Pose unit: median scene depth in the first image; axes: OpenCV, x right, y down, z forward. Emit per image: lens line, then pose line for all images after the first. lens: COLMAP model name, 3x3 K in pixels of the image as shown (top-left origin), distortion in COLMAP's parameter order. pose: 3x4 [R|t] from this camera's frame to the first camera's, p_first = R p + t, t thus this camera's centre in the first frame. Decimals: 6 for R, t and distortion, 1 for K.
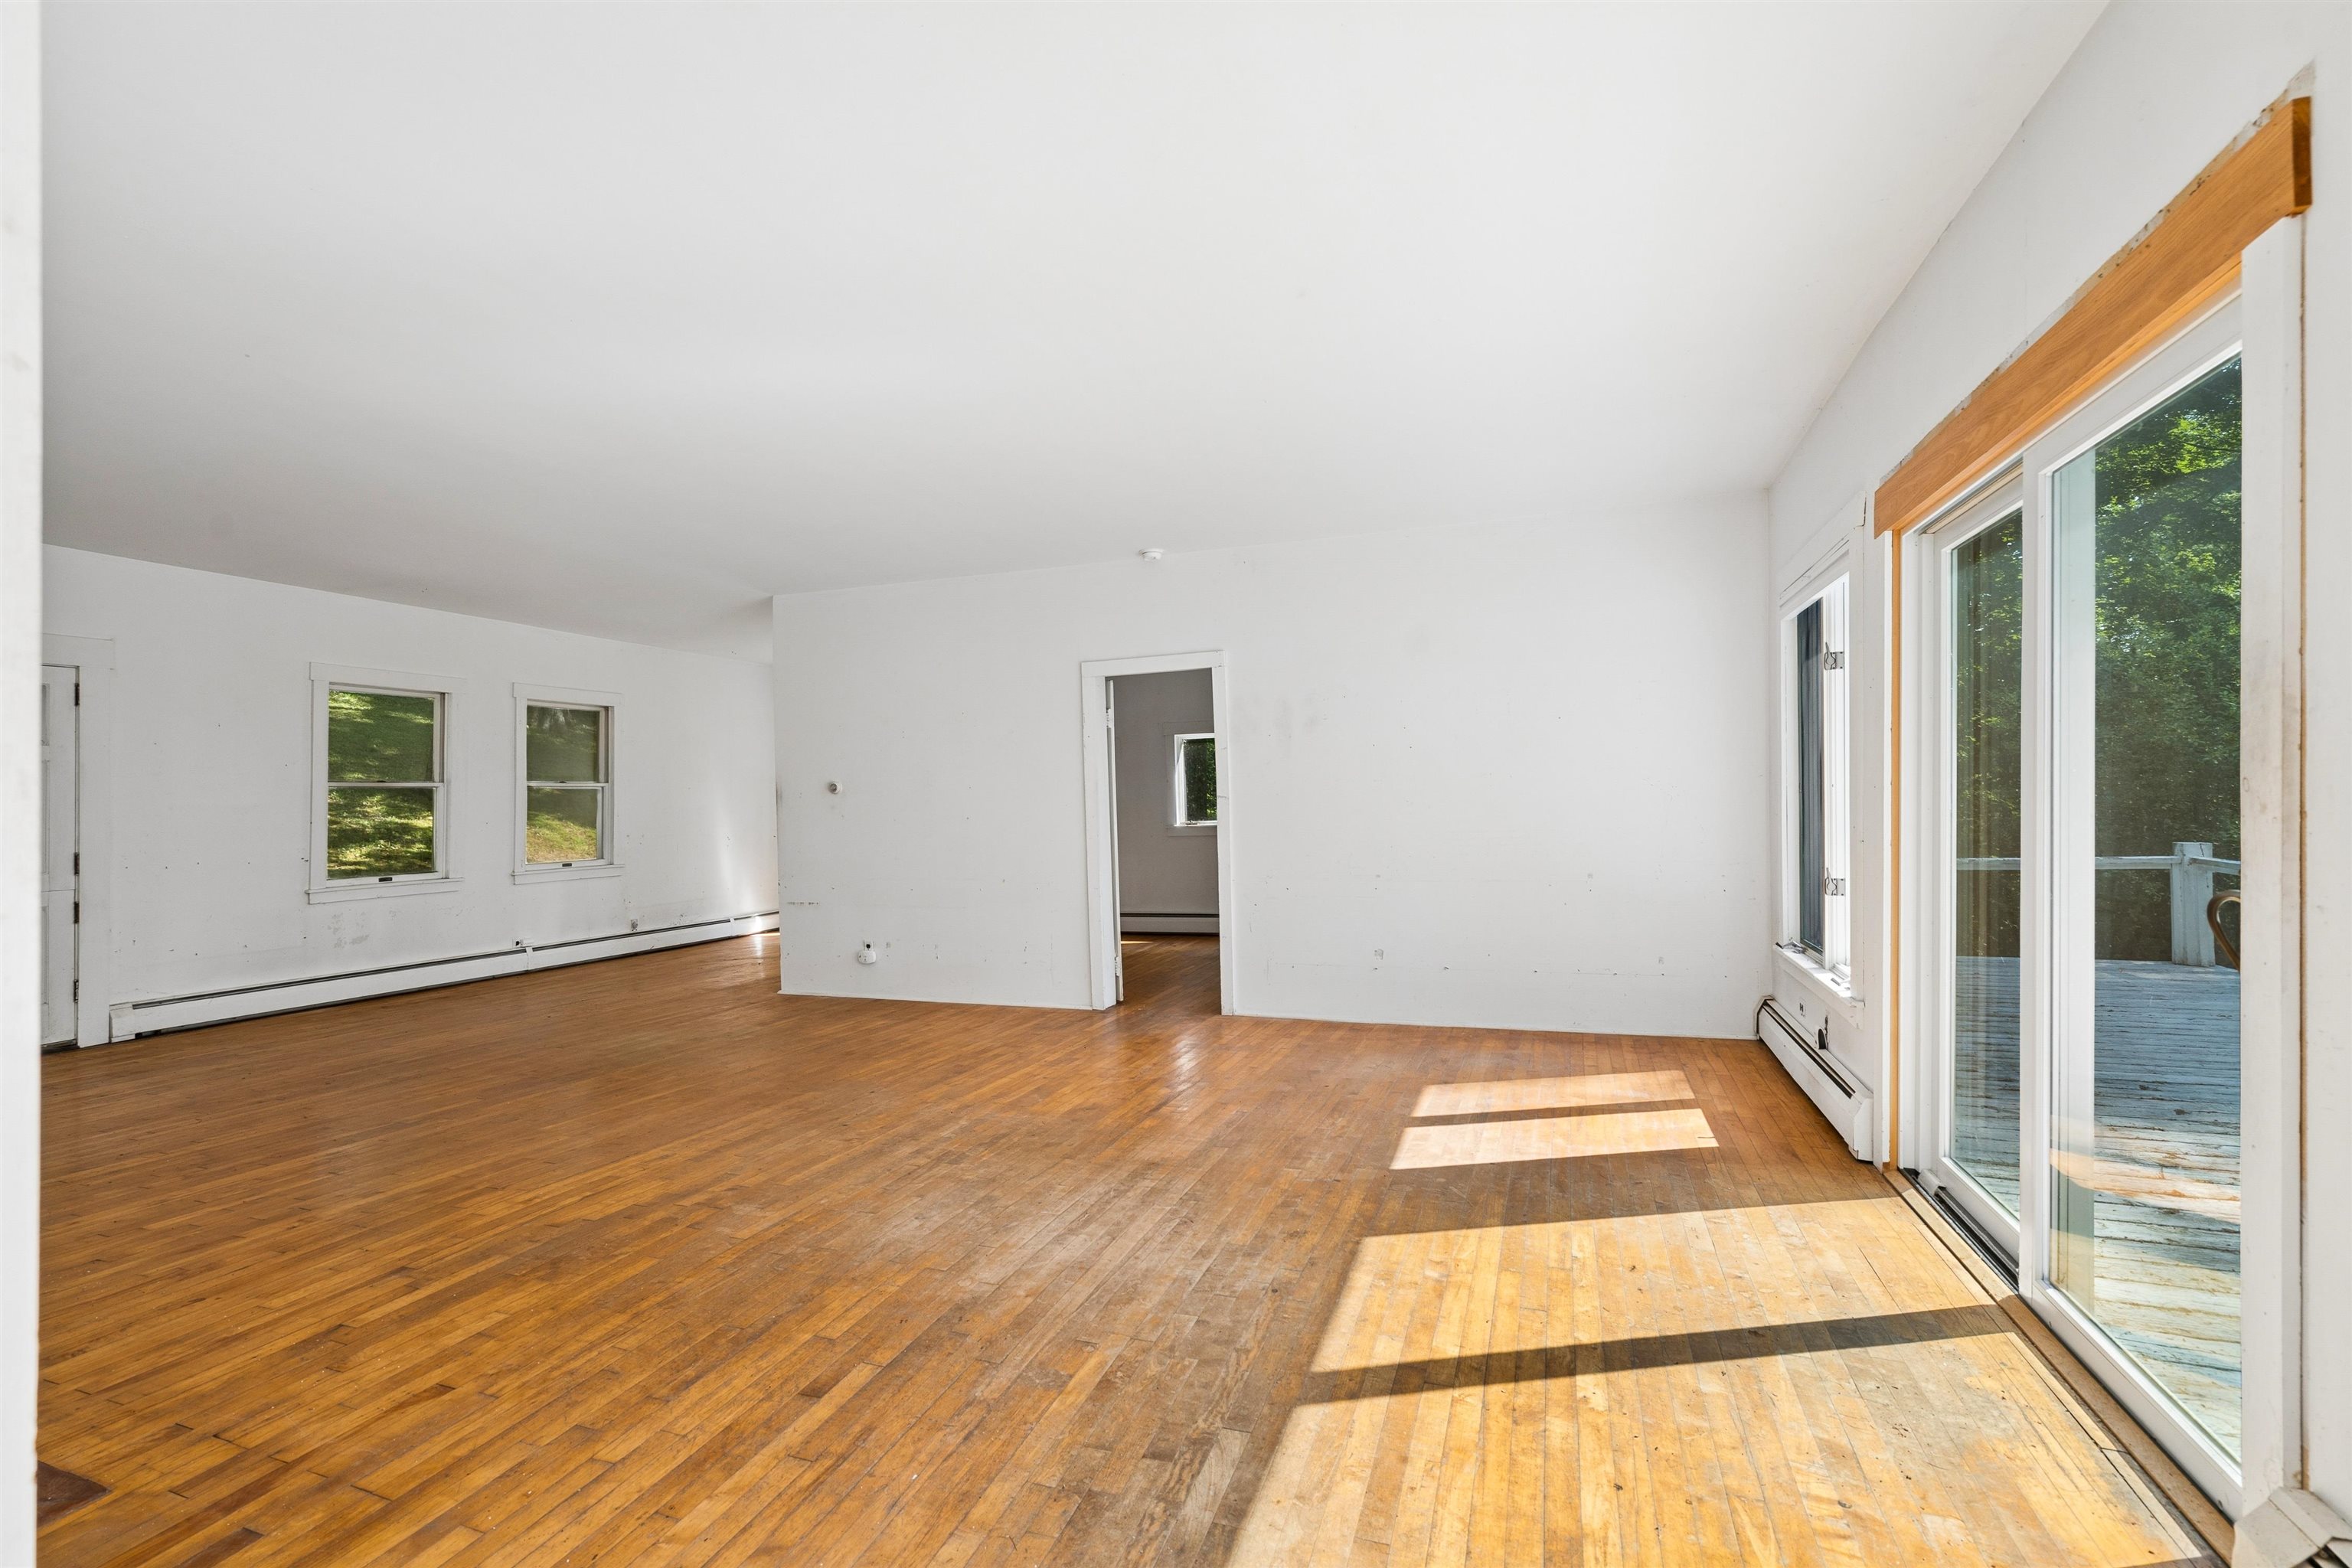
lens RADIAL K [[1057.1, 0, 1155.7], [0, 1057.1, 795.5], [0, 0, 1]] dist [-0.001623, 0.002173]
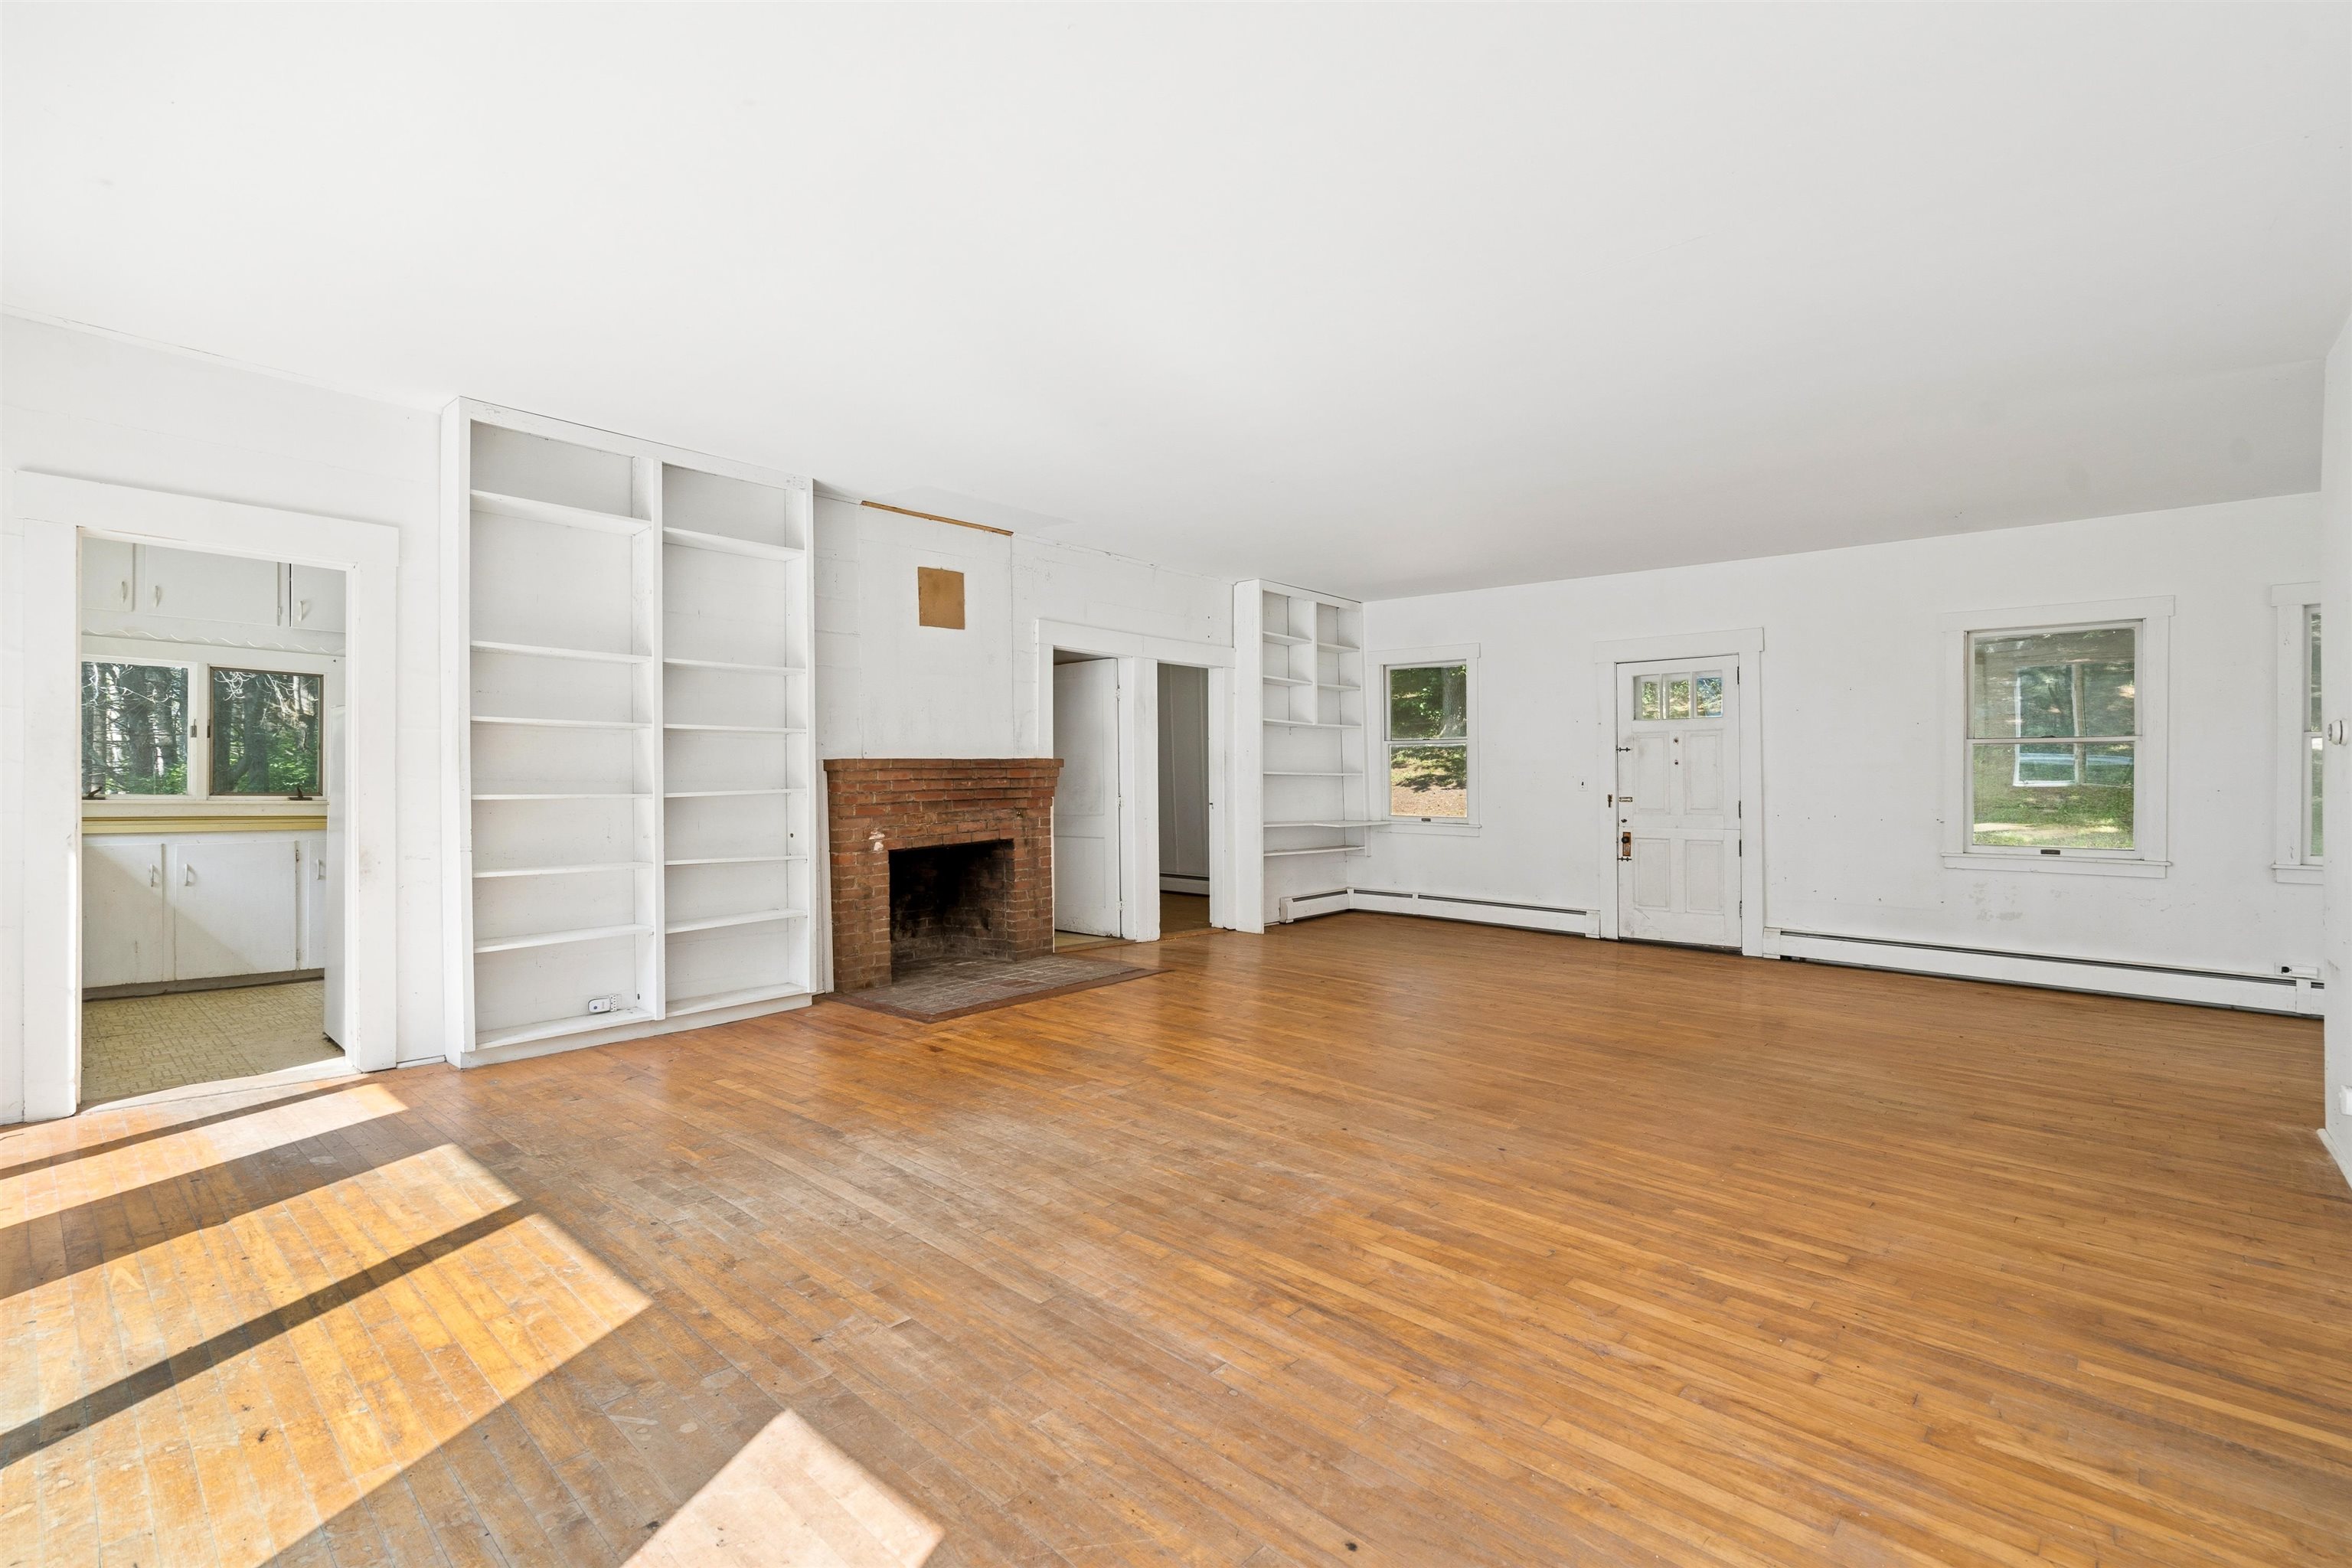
lens RADIAL K [[1057.1, 0, 1181.4], [0, 1057.1, 777.7], [0, 0, 1]] dist [-0.001623, 0.002173]
pose [[-0.362114, 0.017318, -0.931973, 0.649564], [0.006476, 0.999850, 0.016063, 0.002914], [0.932111, -0.000218, -0.362172, 1.347670]]
